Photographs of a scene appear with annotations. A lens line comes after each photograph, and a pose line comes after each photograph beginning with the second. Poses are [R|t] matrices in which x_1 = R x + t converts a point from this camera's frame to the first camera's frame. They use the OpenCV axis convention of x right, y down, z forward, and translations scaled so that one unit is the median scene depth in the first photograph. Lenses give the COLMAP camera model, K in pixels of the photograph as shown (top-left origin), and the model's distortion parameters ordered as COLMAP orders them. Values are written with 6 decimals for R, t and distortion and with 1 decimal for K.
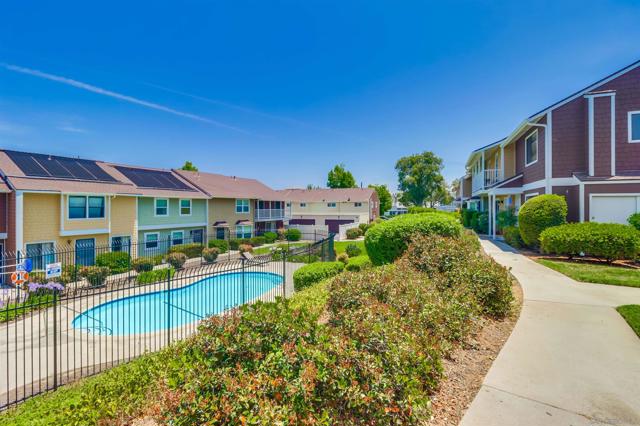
lens RADIAL K [[297.3, 0, 317.2], [0, 297.3, 211.4], [0, 0, 1]] dist [0.001965, -0.000705]
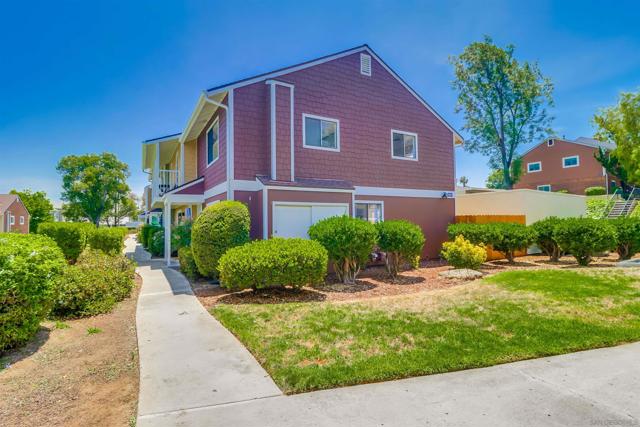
lens RADIAL K [[297.3, 0, 317.2], [0, 297.3, 211.9], [0, 0, 1]] dist [0.001965, -0.000705]
pose [[0.593495, 0.026516, 0.804401, 0.295728], [0.016758, 0.998833, -0.045289, 0.005333], [-0.804663, 0.040359, 0.592359, 0.370058]]
